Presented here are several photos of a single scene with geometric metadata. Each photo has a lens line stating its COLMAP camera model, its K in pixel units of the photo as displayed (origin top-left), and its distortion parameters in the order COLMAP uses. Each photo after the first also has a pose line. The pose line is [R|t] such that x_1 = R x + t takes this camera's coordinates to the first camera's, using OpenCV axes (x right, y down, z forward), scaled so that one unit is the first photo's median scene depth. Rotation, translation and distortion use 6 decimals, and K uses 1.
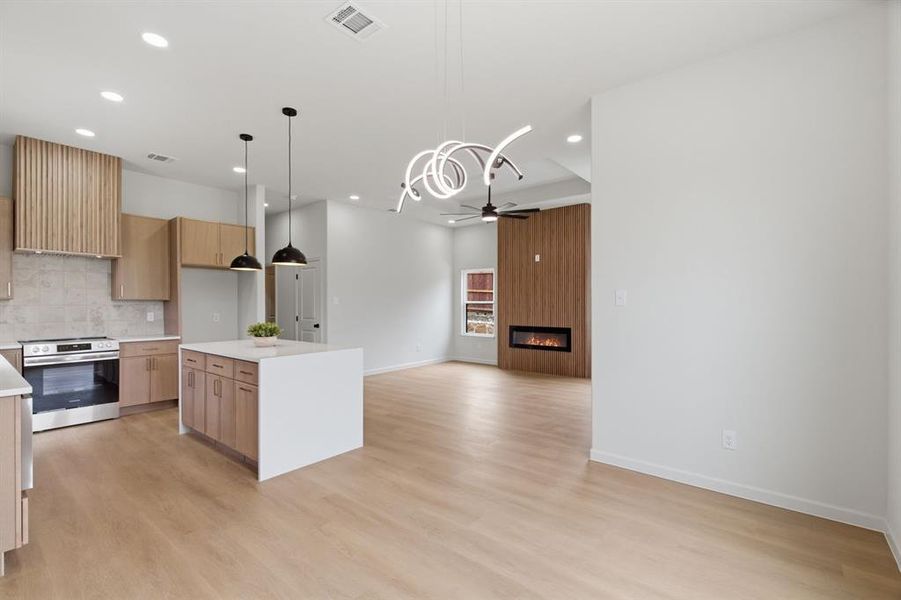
lens RADIAL K [[410.3, 0, 450.3], [0, 410.3, 302.3], [0, 0, 1]] dist [-0.001553, -0.000156]
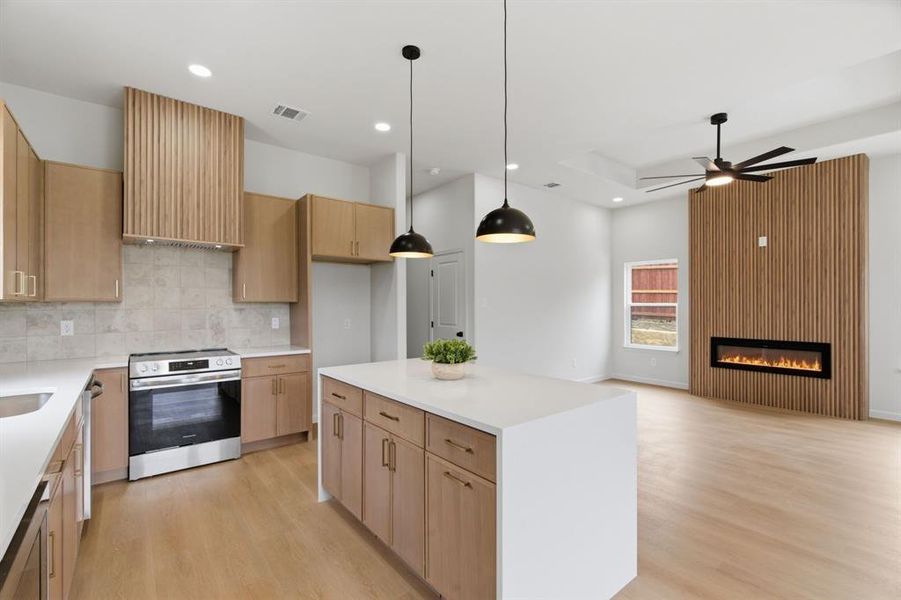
lens RADIAL K [[406.7, 0, 446.4], [0, 406.7, 302.9], [0, 0, 1]] dist [0.000830, 0.000020]
pose [[0.977389, -0.000332, -0.211451, -0.266029], [-0.000100, 0.999998, -0.002034, -0.002670], [0.211451, 0.002010, 0.977386, 0.330619]]
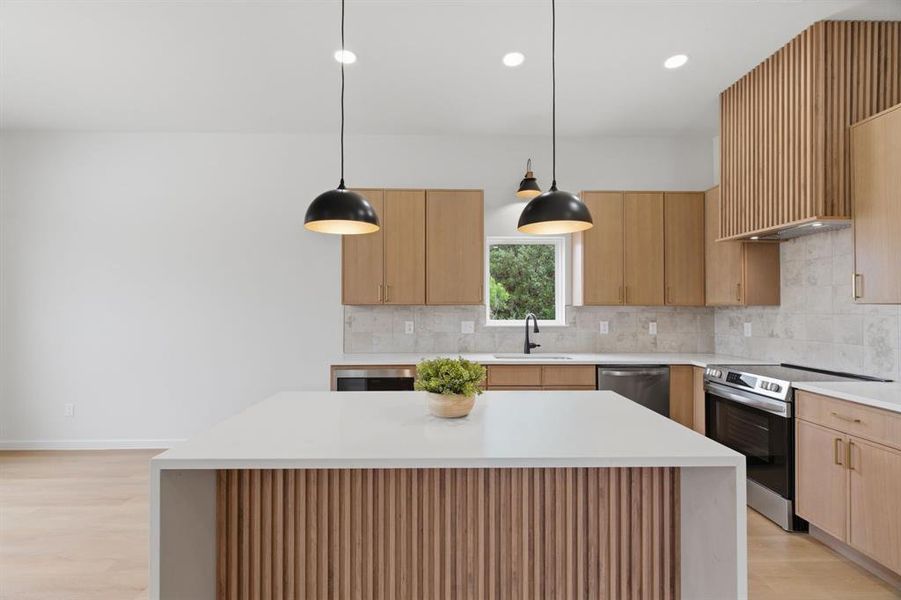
lens RADIAL K [[400.2, 0, 452.3], [0, 400.2, 306.0], [0, 0, 1]] dist [0.000133, -0.000227]
pose [[-0.759634, -0.002867, -0.650345, -0.146812], [-0.000281, 0.999992, -0.004079, -0.001962], [0.650351, -0.002916, -0.759628, 1.065633]]
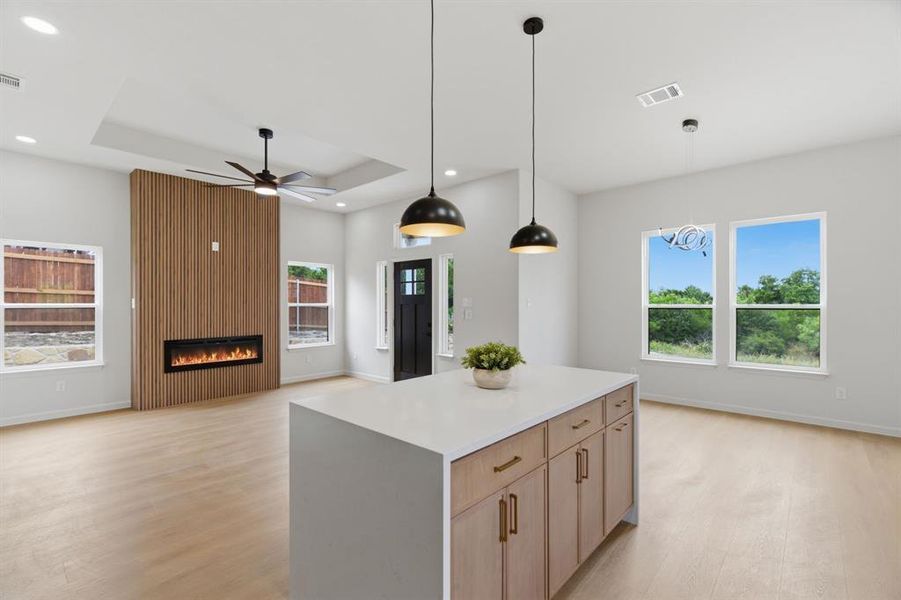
lens RADIAL K [[410.3, 0, 450.3], [0, 410.3, 302.3], [0, 0, 1]] dist [-0.001553, -0.000156]
pose [[0.060671, 0.002034, 0.998156, -0.813082], [0.002205, 0.999995, -0.002172, -0.004032], [-0.998155, 0.002333, 0.060667, 0.831150]]
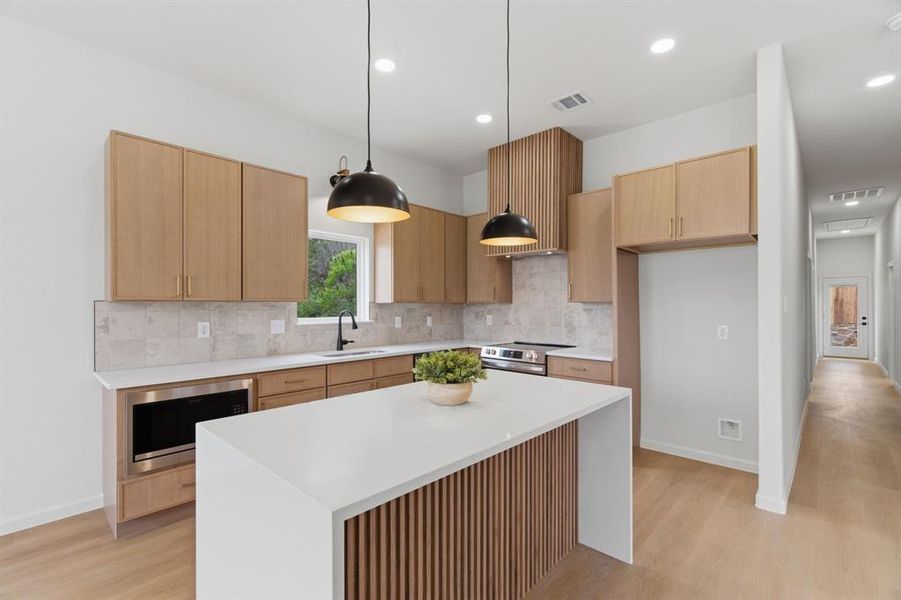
lens RADIAL K [[400.2, 0, 452.3], [0, 400.2, 306.0], [0, 0, 1]] dist [0.000133, -0.000227]
pose [[-0.063020, 0.004576, -0.998002, -0.000163], [0.000164, 0.999990, 0.004574, -0.002677], [0.998012, 0.000124, -0.063020, 0.831673]]
